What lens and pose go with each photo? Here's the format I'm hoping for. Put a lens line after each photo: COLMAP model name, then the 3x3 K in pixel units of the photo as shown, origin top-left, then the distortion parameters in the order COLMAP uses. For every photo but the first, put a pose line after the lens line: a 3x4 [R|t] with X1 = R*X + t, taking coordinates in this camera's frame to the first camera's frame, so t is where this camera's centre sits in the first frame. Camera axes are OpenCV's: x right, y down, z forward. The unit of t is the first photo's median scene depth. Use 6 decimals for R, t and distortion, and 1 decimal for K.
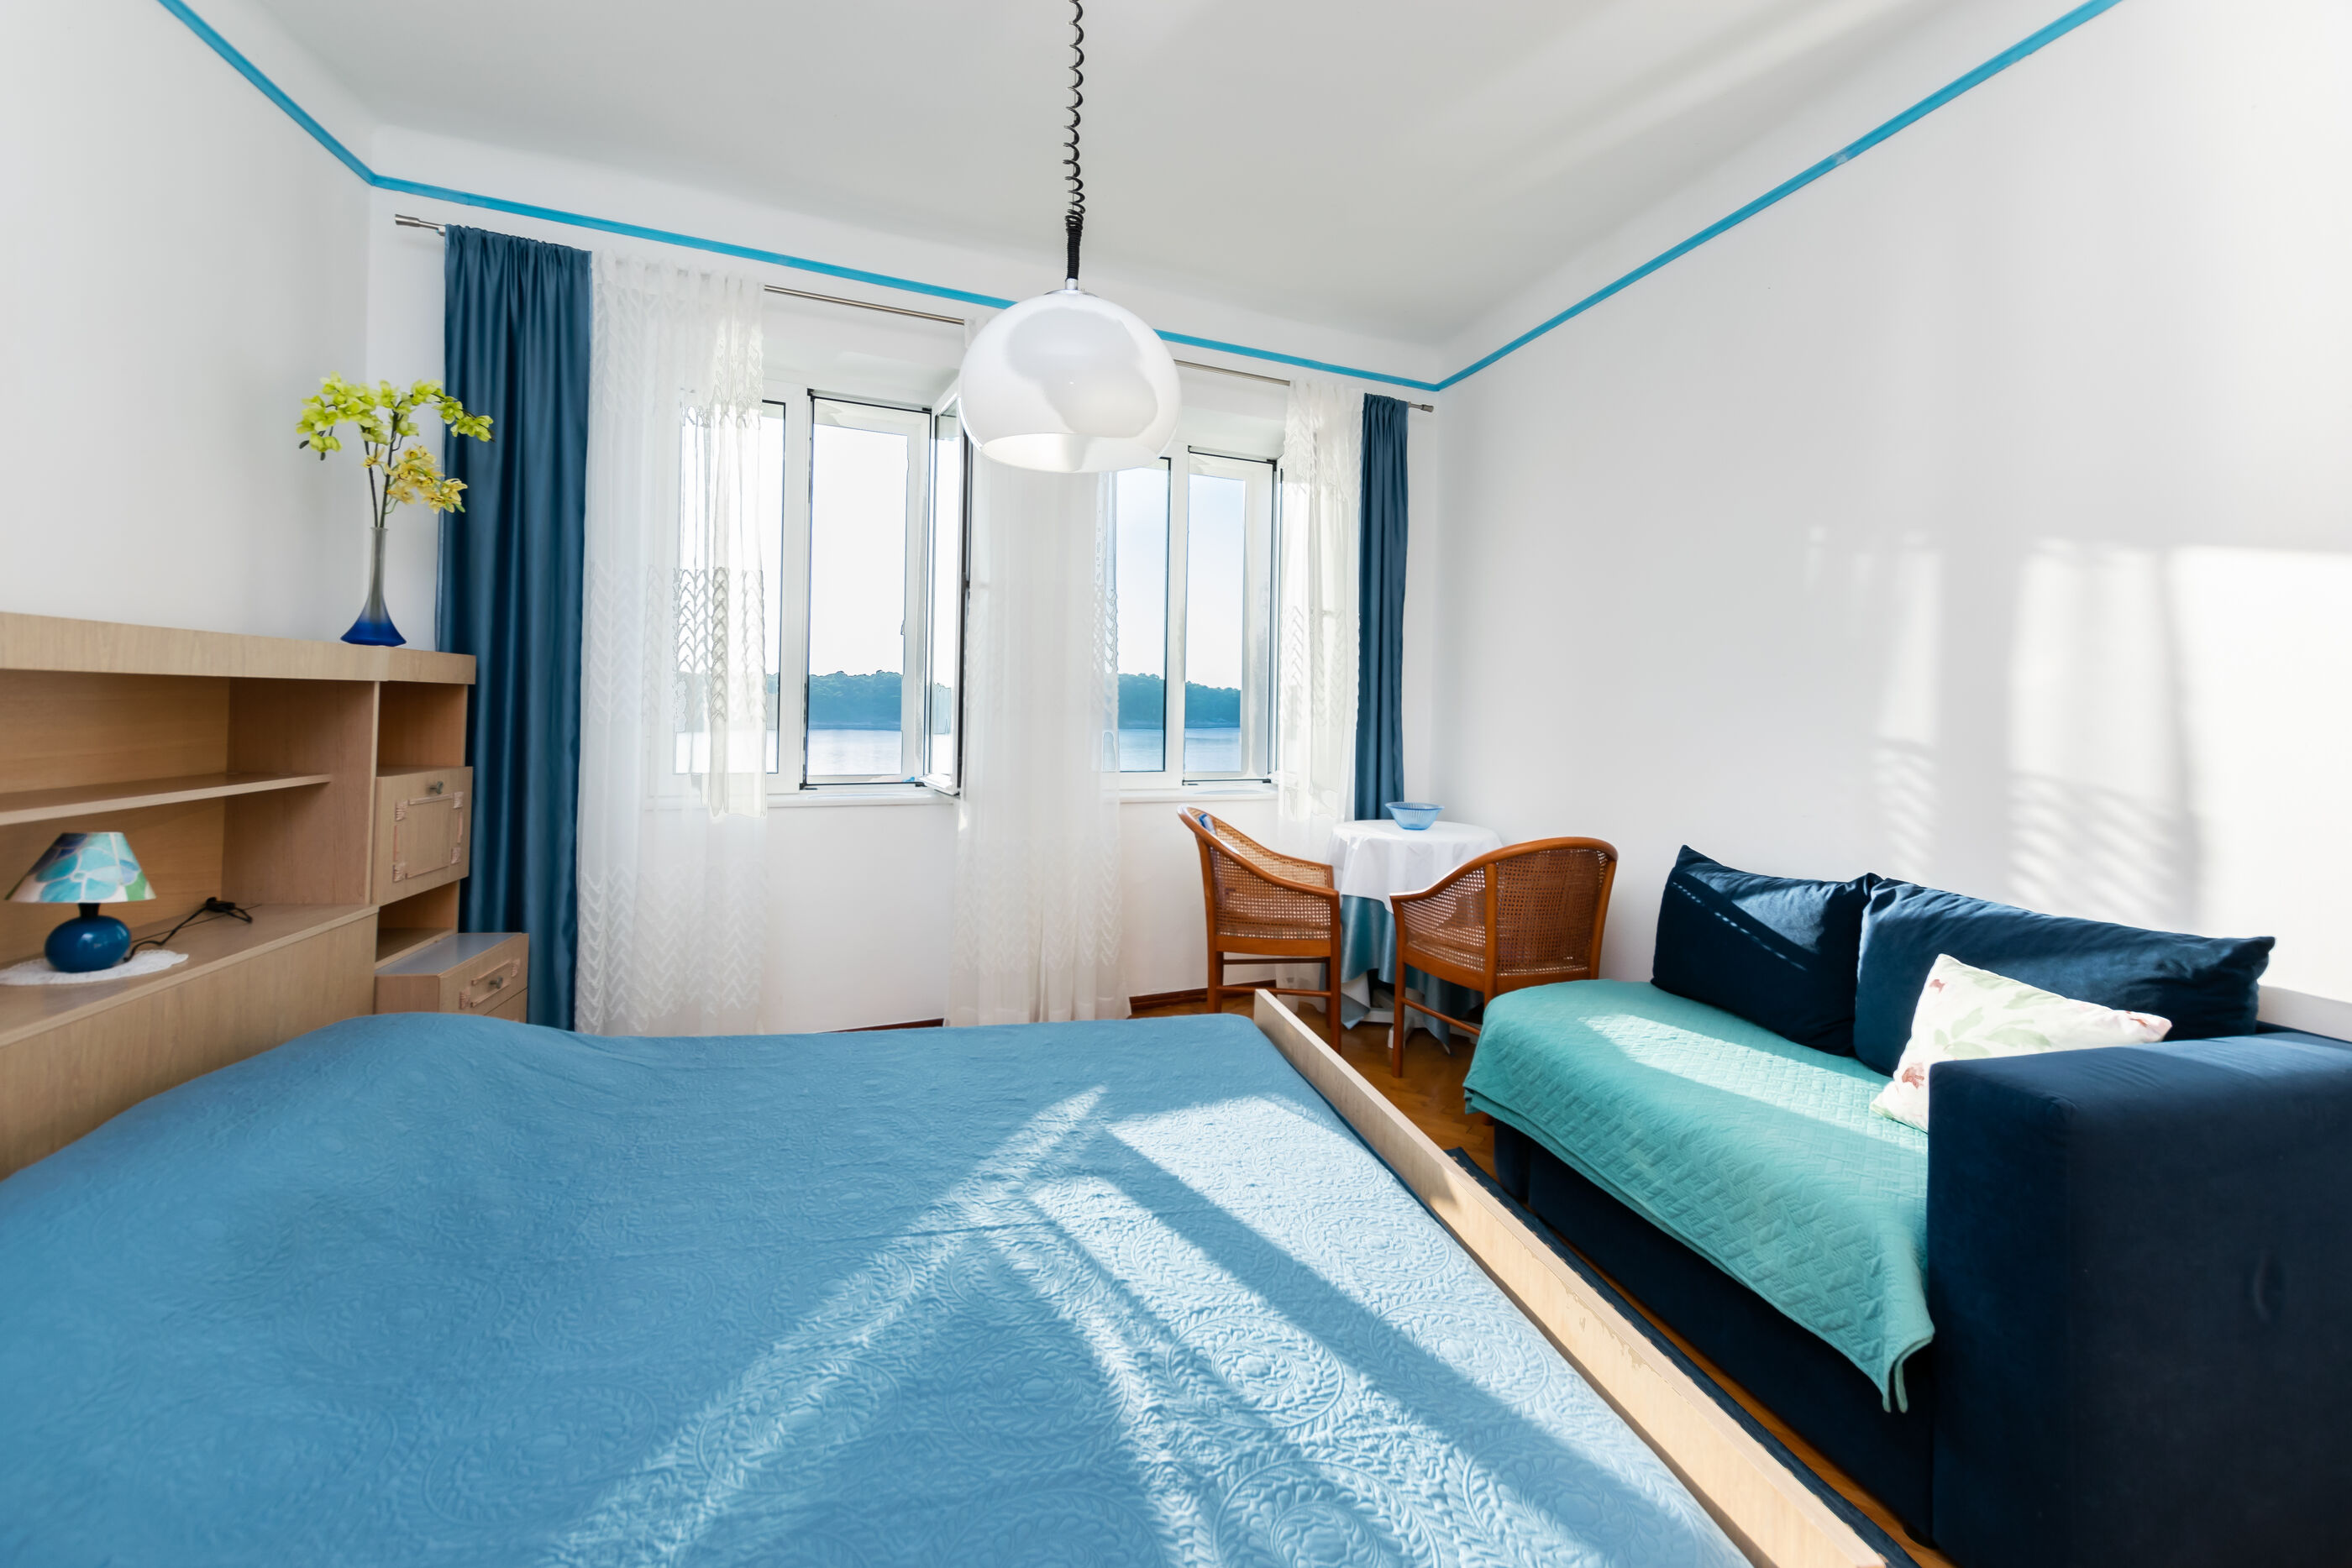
lens RADIAL K [[1023.8, 0, 1175.1], [0, 1023.8, 700.6], [0, 0, 1]] dist [0.003713, -0.000019]
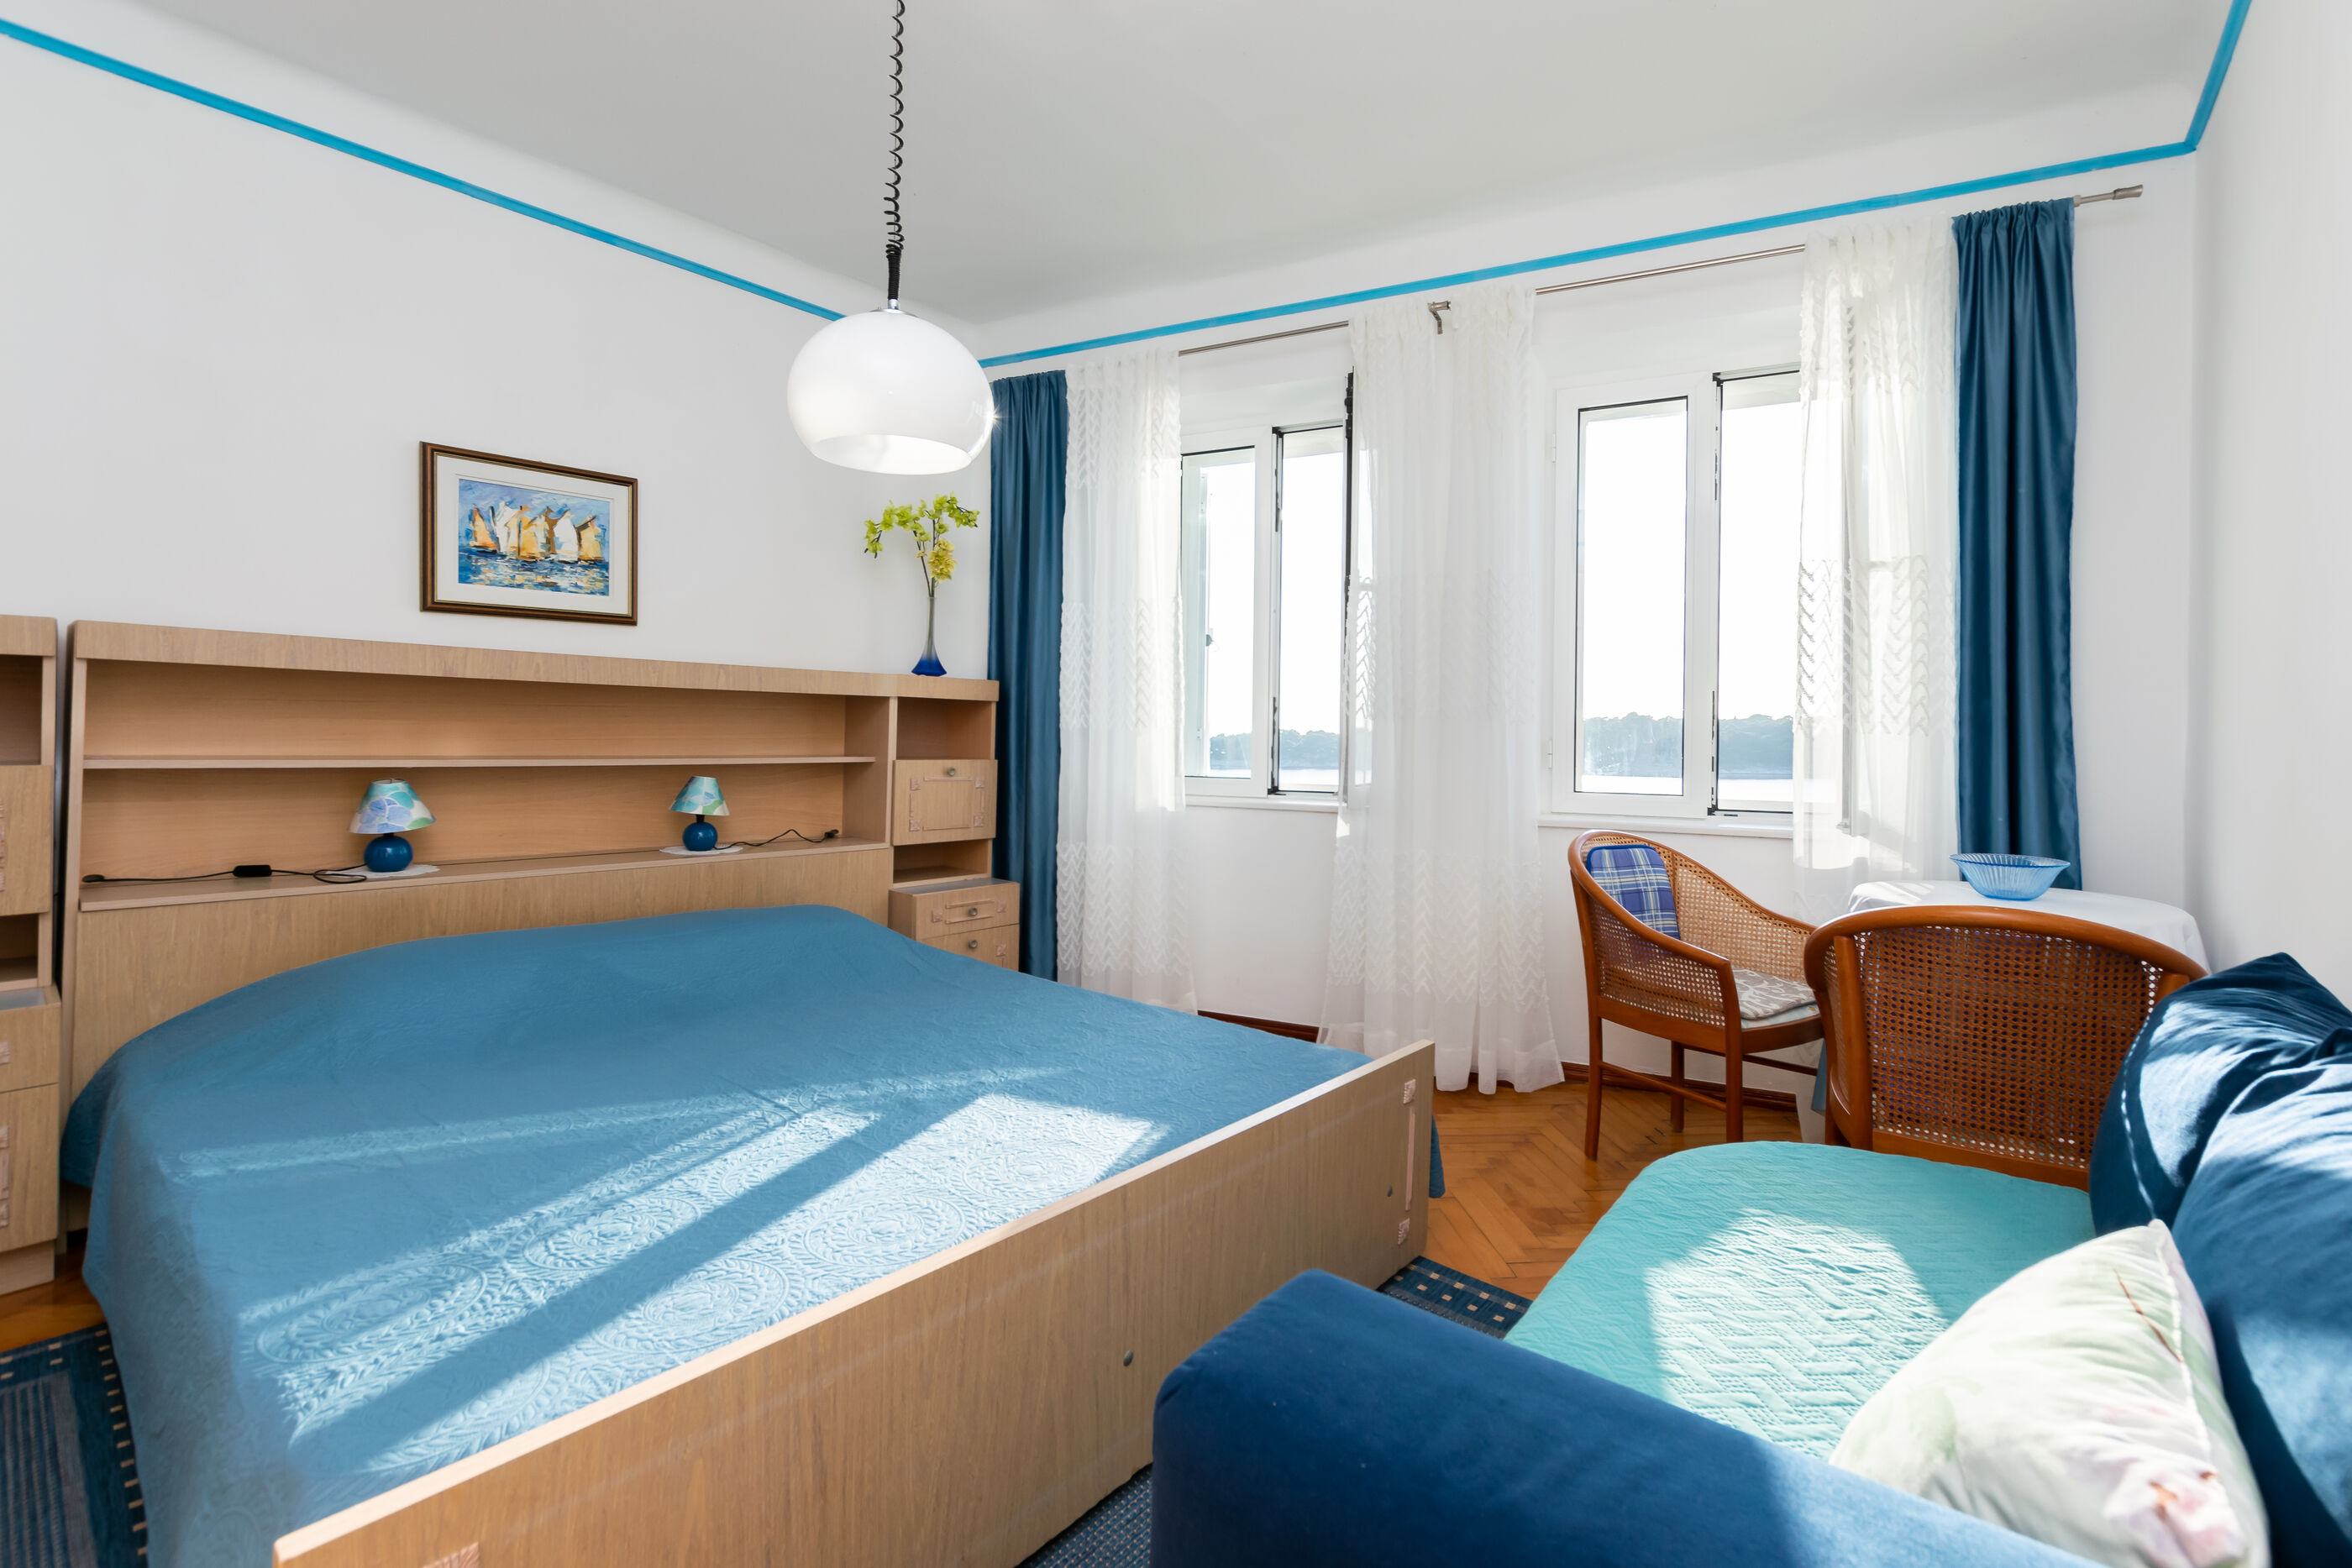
lens RADIAL K [[1030.3, 0, 1196.6], [0, 1030.3, 732.0], [0, 0, 1]] dist [0.000983, -0.000222]
pose [[0.618698, -0.014837, -0.785489, 0.726284], [0.002869, 0.999858, -0.016627, 0.061534], [0.785624, 0.008034, 0.618652, 0.417670]]
